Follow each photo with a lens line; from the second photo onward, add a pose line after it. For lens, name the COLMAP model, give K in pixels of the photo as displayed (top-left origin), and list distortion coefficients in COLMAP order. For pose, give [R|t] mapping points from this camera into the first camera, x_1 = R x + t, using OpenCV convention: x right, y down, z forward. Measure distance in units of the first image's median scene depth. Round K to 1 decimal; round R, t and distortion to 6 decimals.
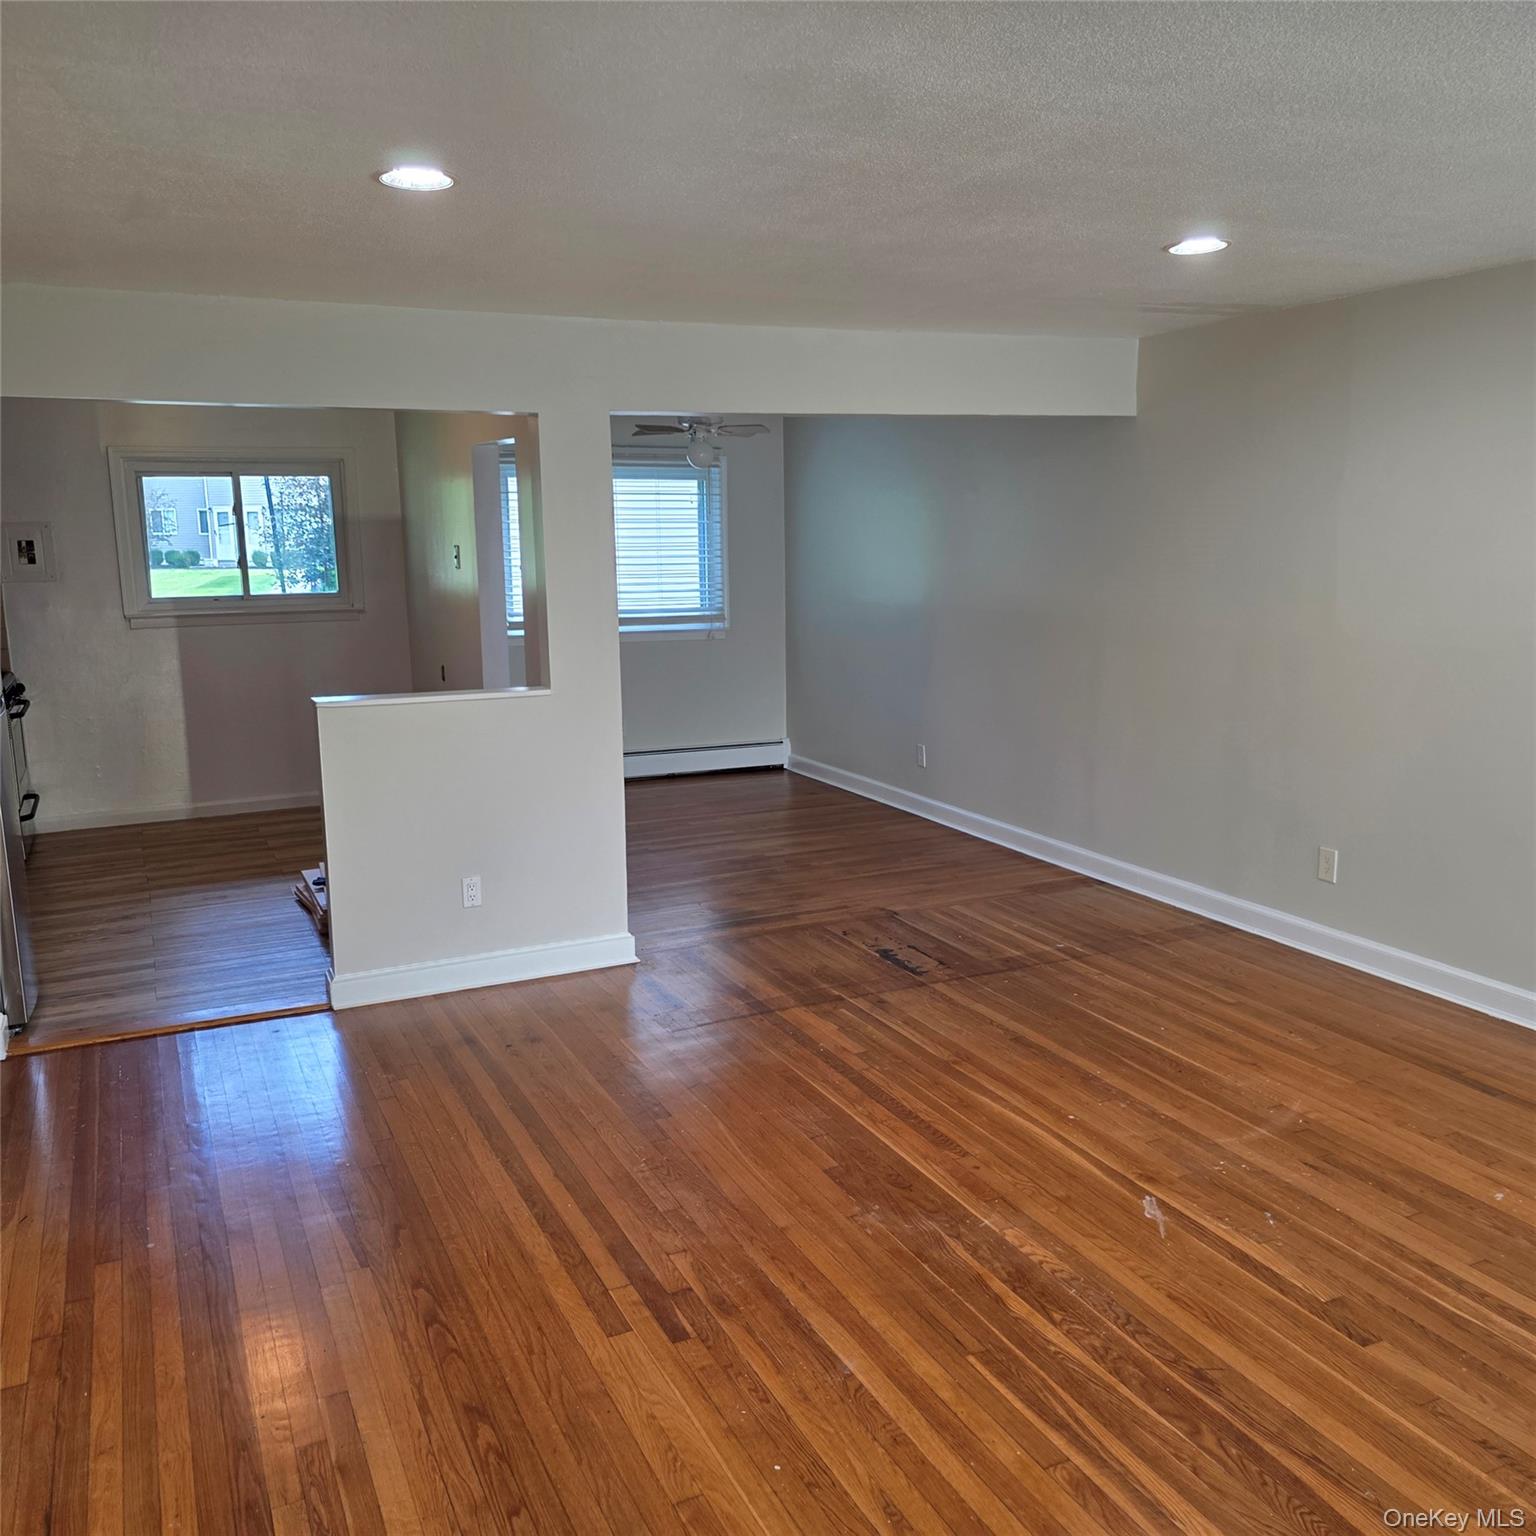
lens RADIAL K [[1371.1, 0, 773.7], [0, 1371.1, 784.5], [0, 0, 1]] dist [0.085151, -0.093286]
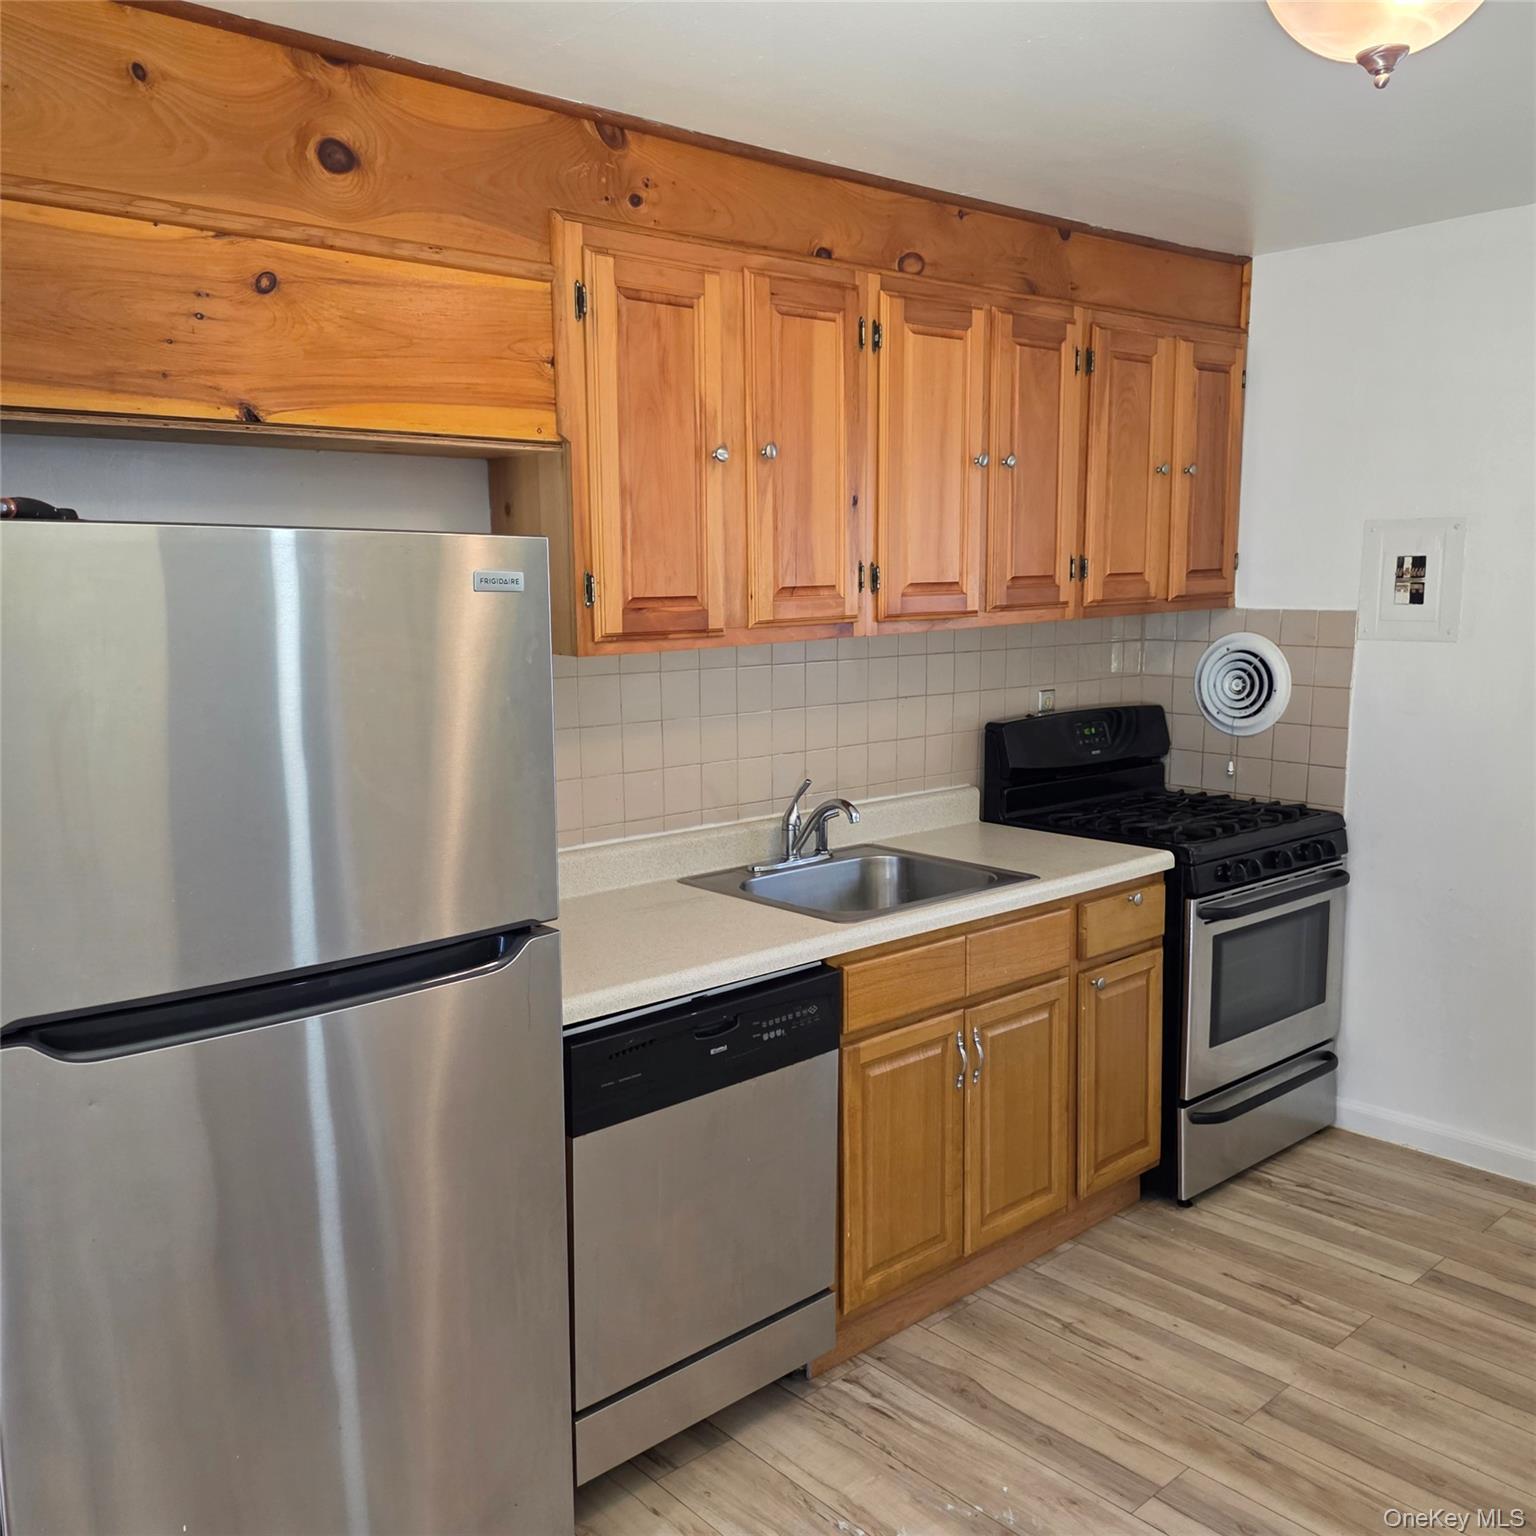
lens RADIAL K [[1371.1, 0, 774.4], [0, 1371.1, 772.8], [0, 0, 1]] dist [0.085151, -0.093286]
pose [[0.287159, 0.149784, -0.946099, -0.041119], [-0.174441, 0.979360, 0.102103, -0.035895], [0.941865, 0.135719, 0.307361, 0.209623]]
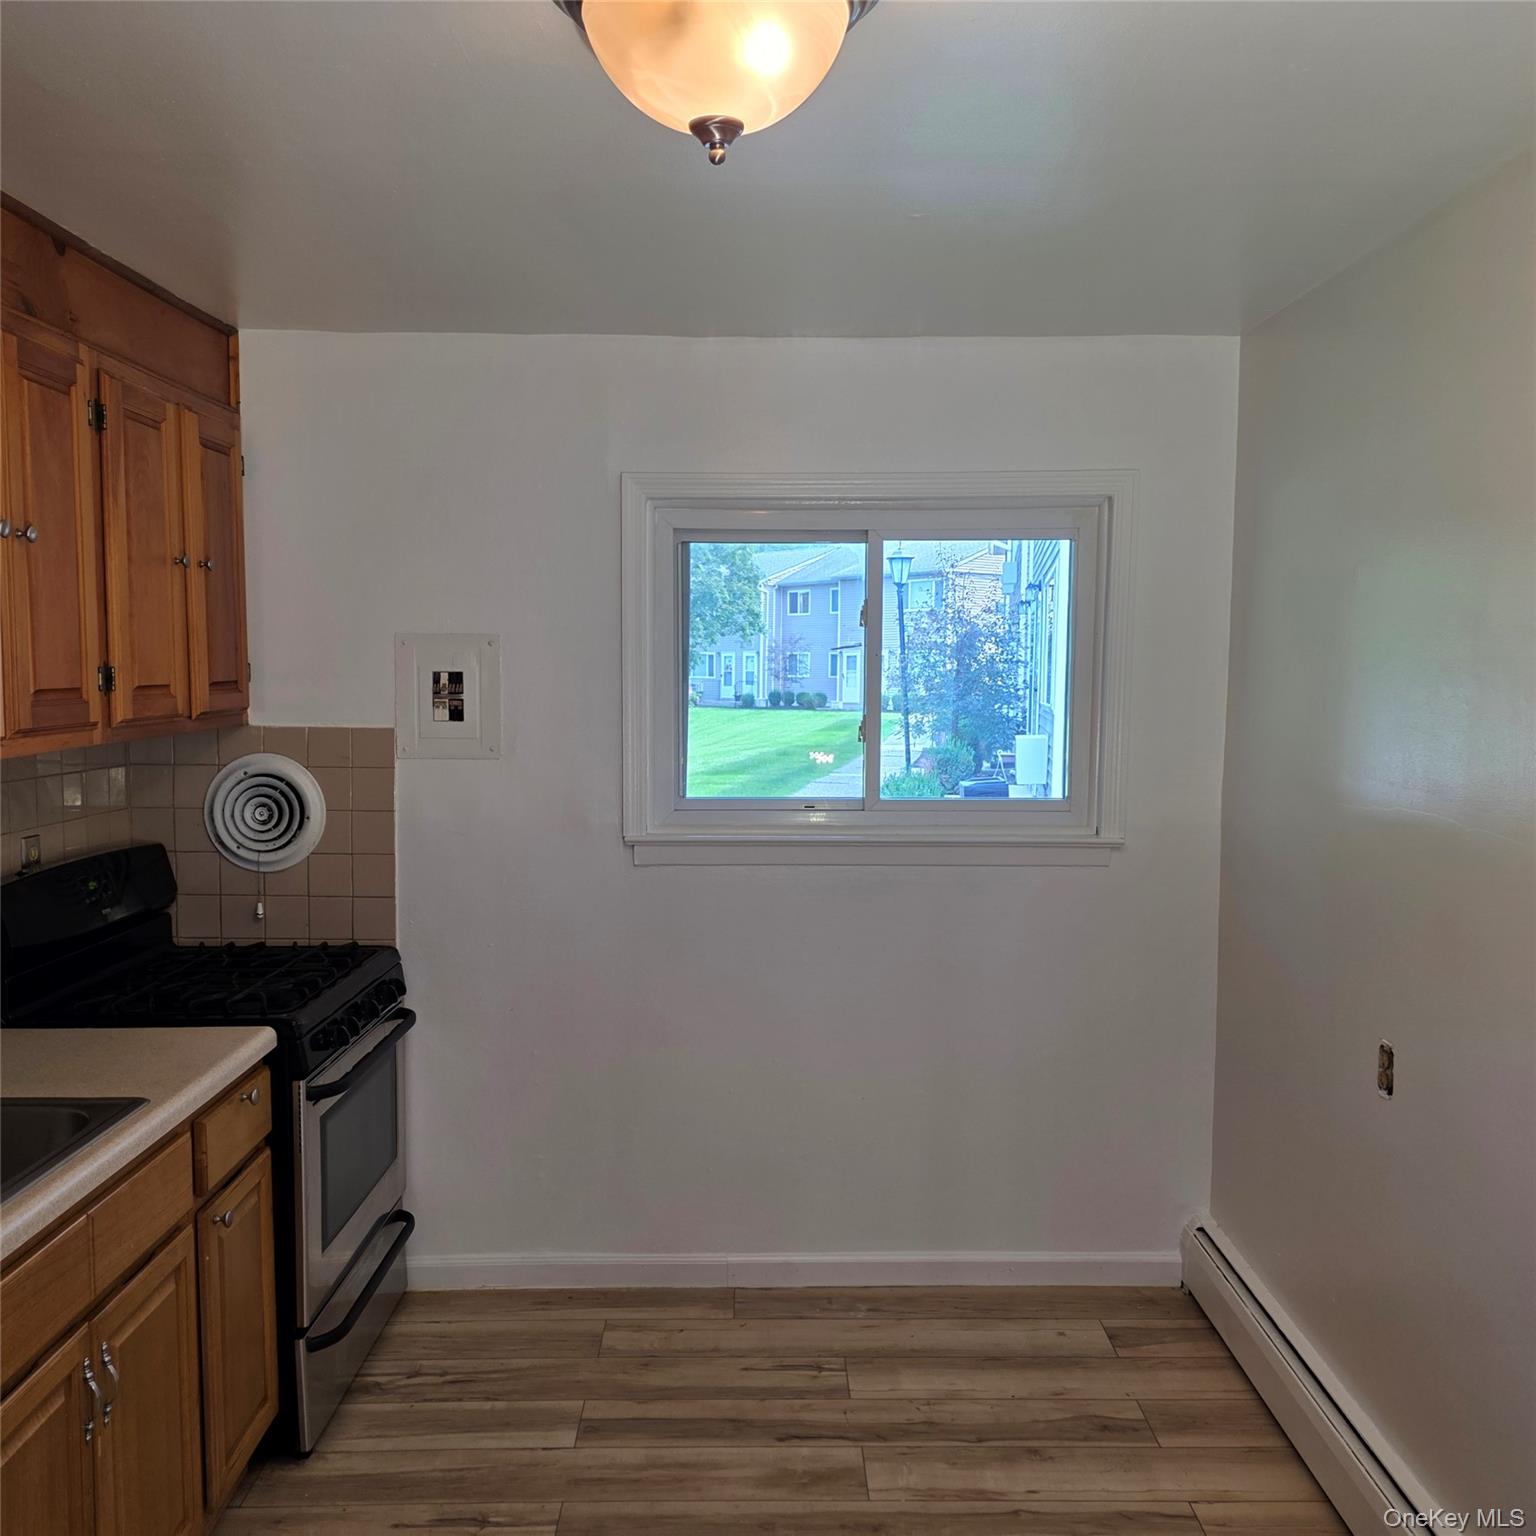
lens RADIAL K [[1371.1, 0, 768.5], [0, 1371.1, 784.9], [0, 0, 1]] dist [0.085151, -0.093286]
pose [[0.907732, 0.052599, -0.416240, -0.078025], [-0.095515, 0.991966, -0.082947, -0.035025], [0.408533, 0.115051, 0.905464, 0.202153]]
